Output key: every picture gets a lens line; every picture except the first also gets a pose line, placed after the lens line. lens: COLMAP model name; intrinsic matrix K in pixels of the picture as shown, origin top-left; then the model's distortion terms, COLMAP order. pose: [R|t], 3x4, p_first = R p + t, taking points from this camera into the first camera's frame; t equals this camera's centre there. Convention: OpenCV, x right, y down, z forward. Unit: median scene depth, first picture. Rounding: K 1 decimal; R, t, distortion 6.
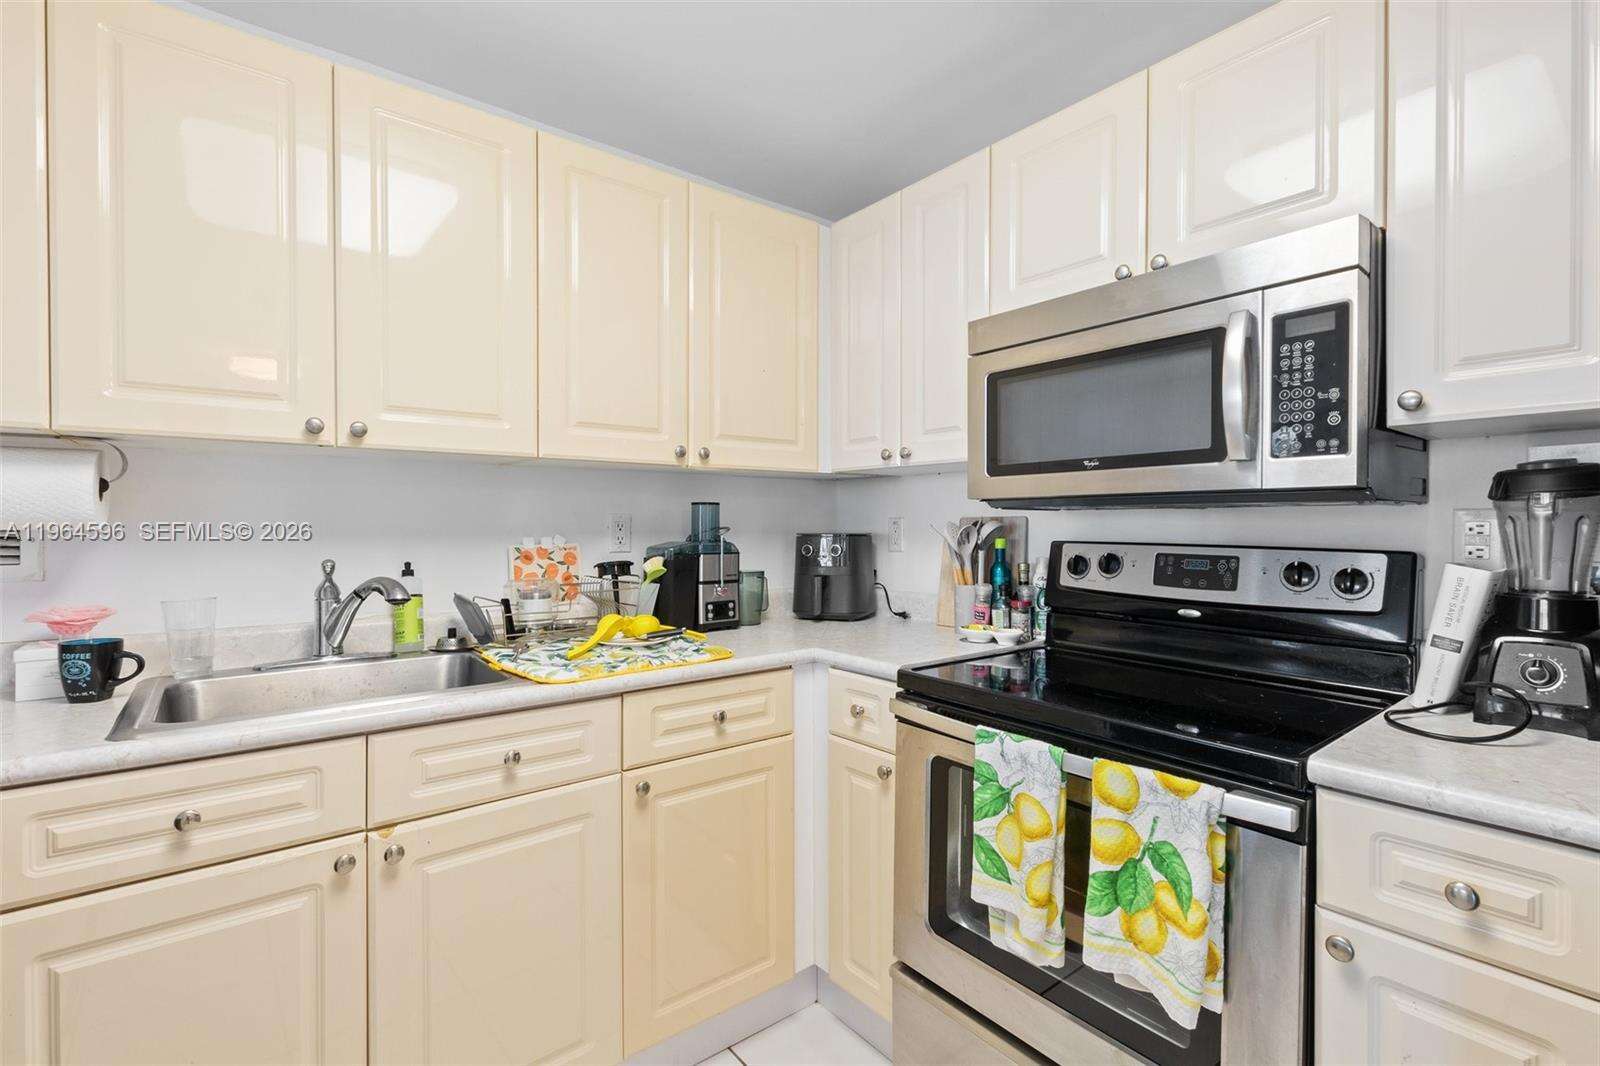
lens RADIAL K [[739.5, 0, 807.2], [0, 739.5, 529.7], [0, 0, 1]] dist [0.000038, -0.000564]
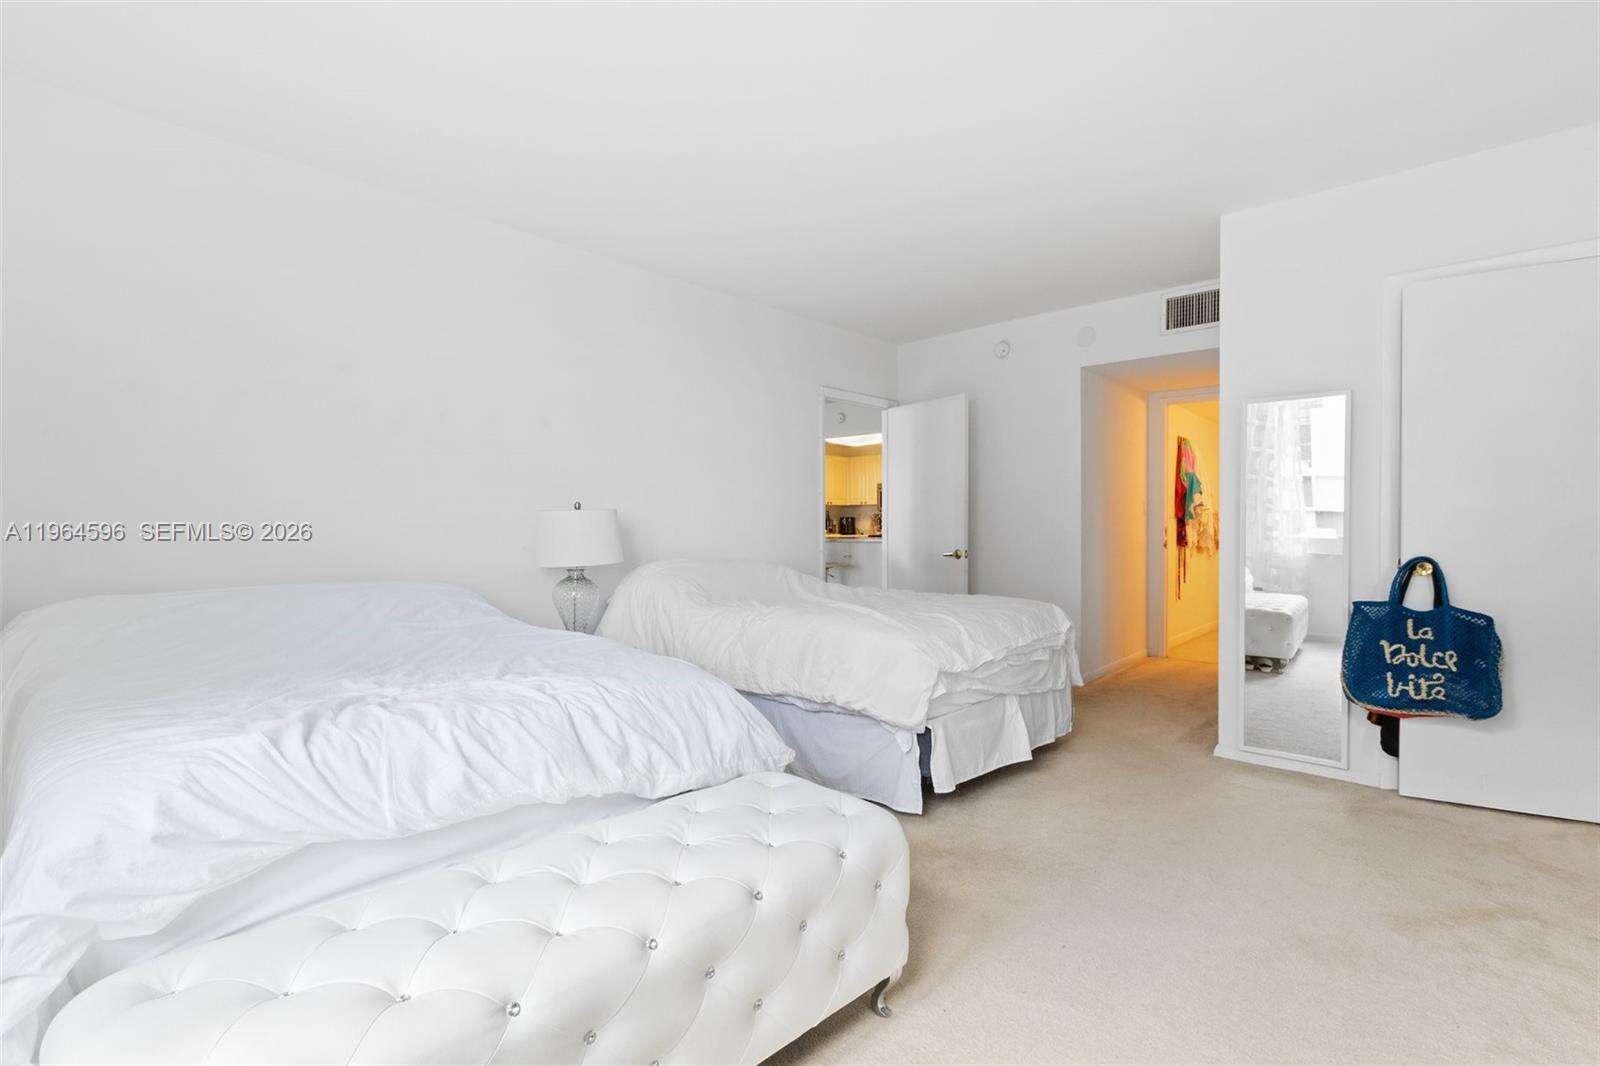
lens RADIAL K [[734.8, 0, 792.2], [0, 734.8, 536.3], [0, 0, 1]] dist [0.003050, -0.000406]
pose [[0.989633, -0.007633, 0.143416, -1.477031], [0.006816, 0.999958, 0.006194, 0.144800], [-0.143457, -0.005152, 0.989643, -5.419907]]
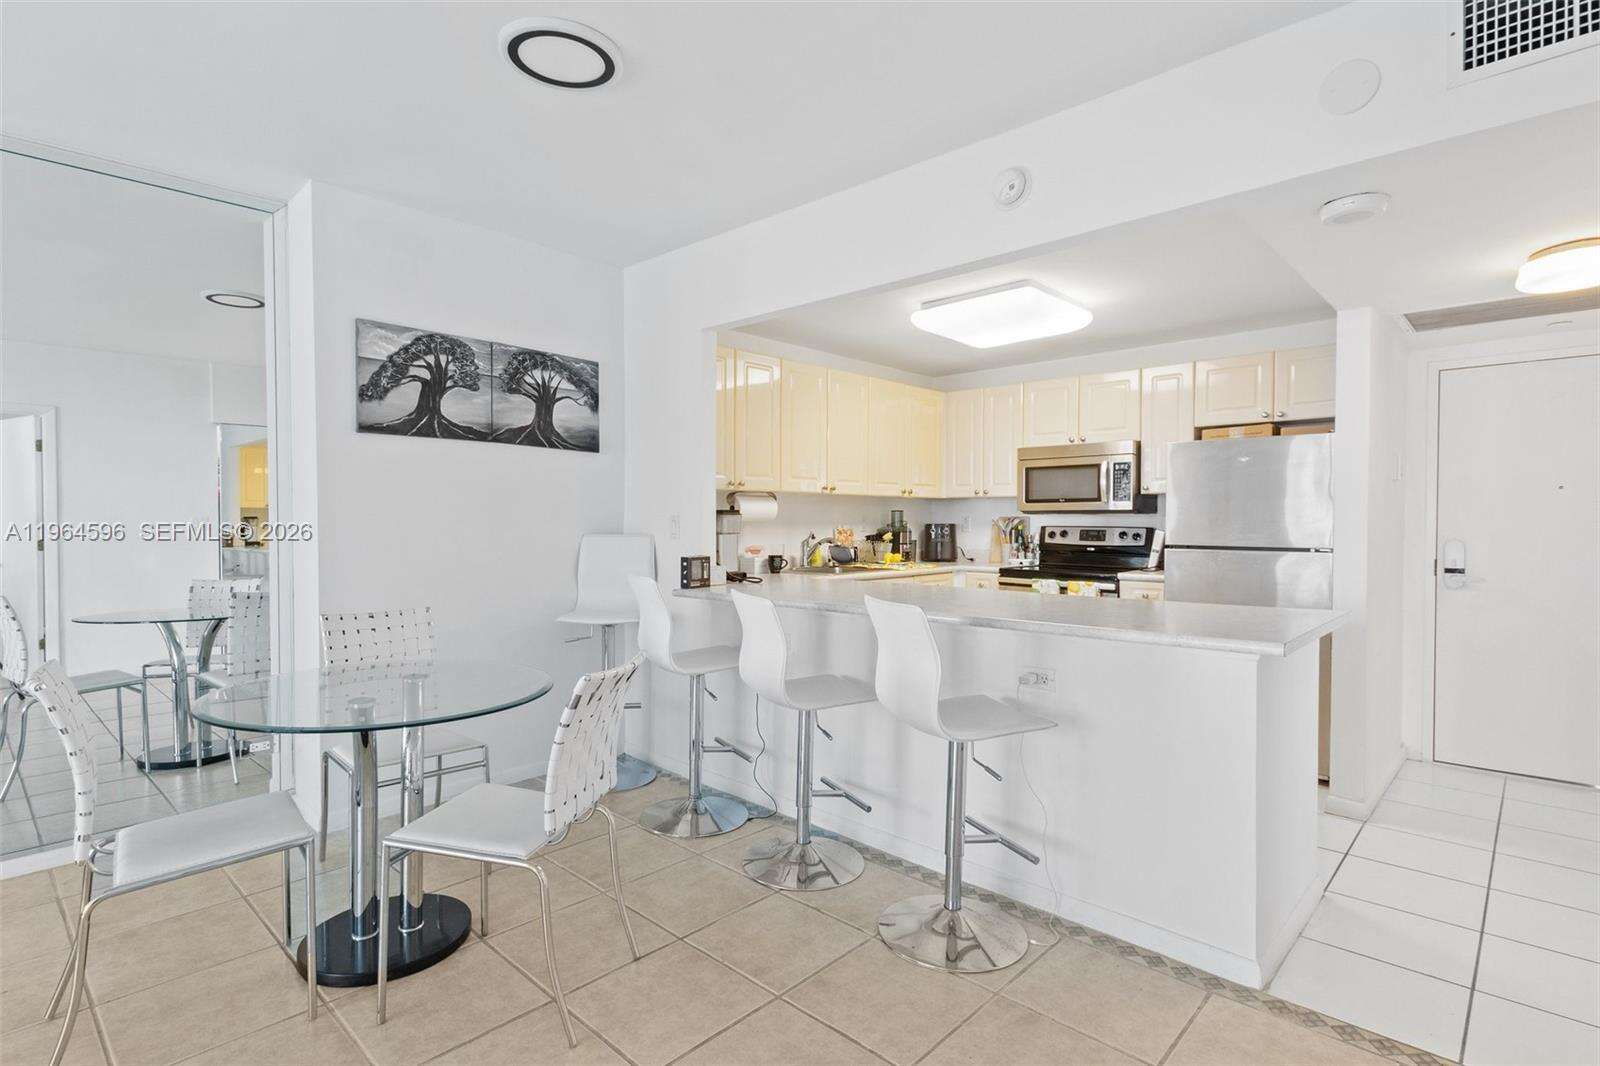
lens RADIAL K [[796.3, 0, 813.9], [0, 796.3, 538.1], [0, 0, 1]] dist [0.001409, -0.000196]
pose [[0.988243, -0.003657, 0.152847, -1.028724], [0.001603, 0.999907, 0.013560, 0.021157], [-0.152883, -0.013156, 0.988157, -1.913065]]
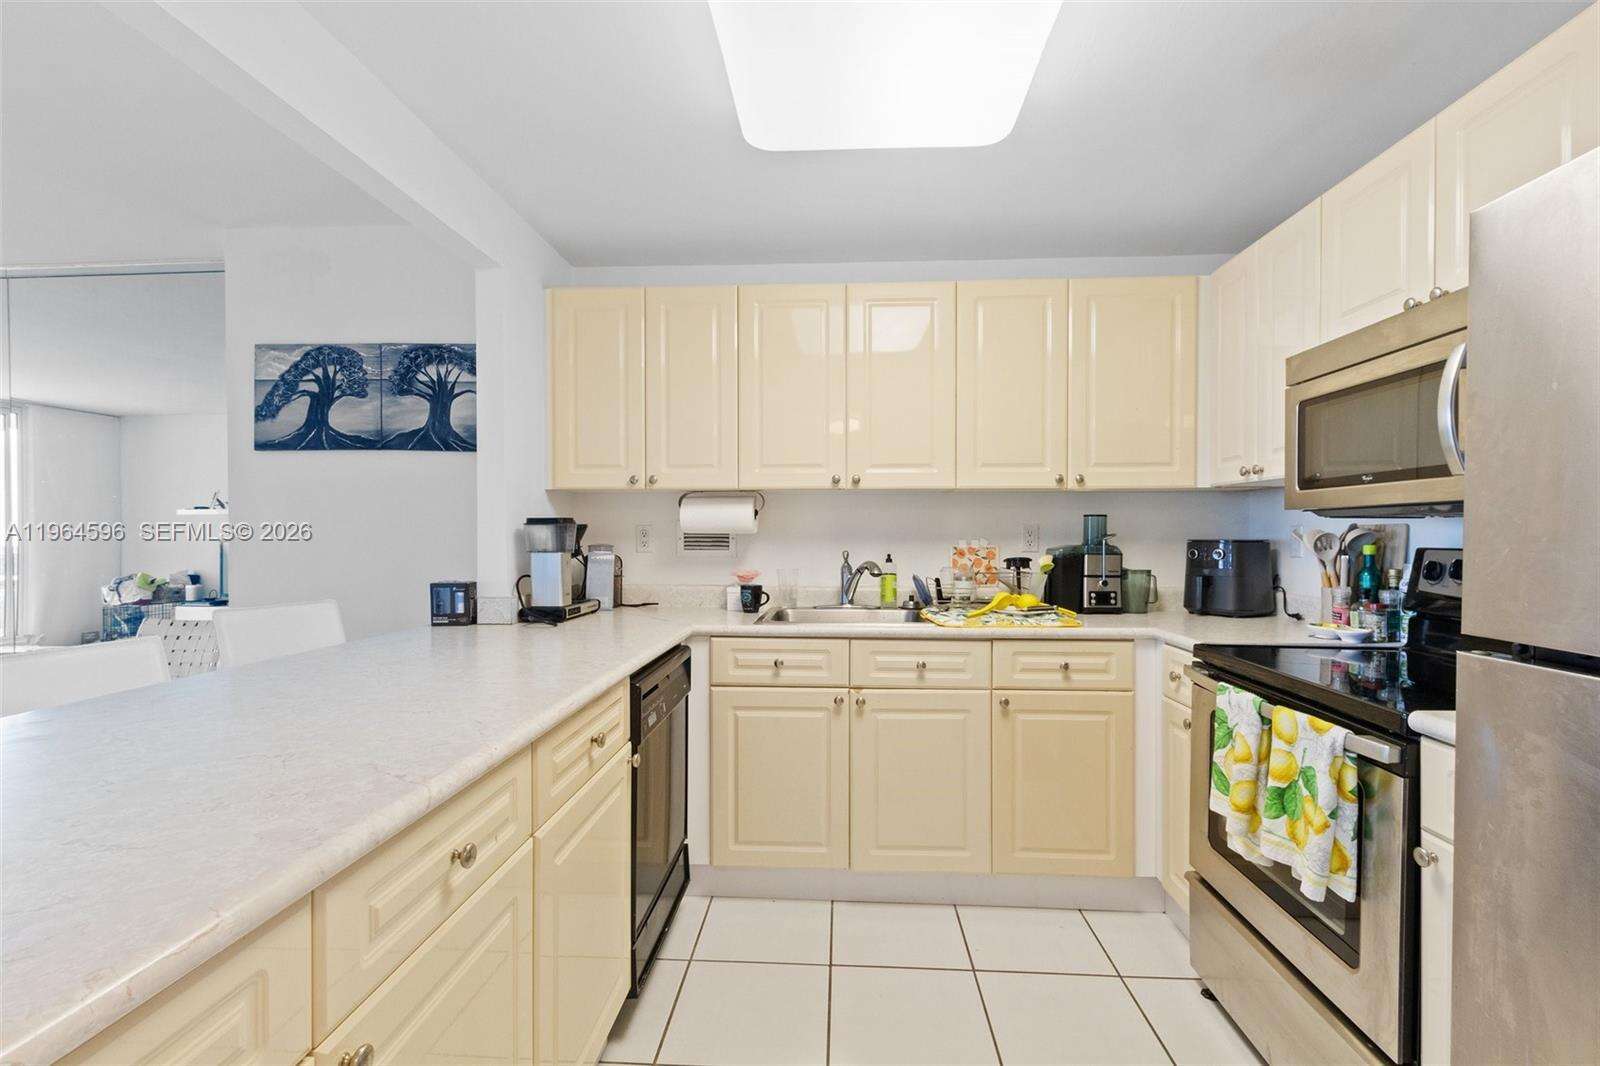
lens RADIAL K [[734.8, 0, 792.2], [0, 734.8, 536.3], [0, 0, 1]] dist [0.003050, -0.000406]
pose [[0.741148, 0.004121, -0.671329, 0.426347], [-0.005874, 0.999983, -0.000346, 0.005728], [0.671316, 0.004200, 0.741159, -0.389532]]
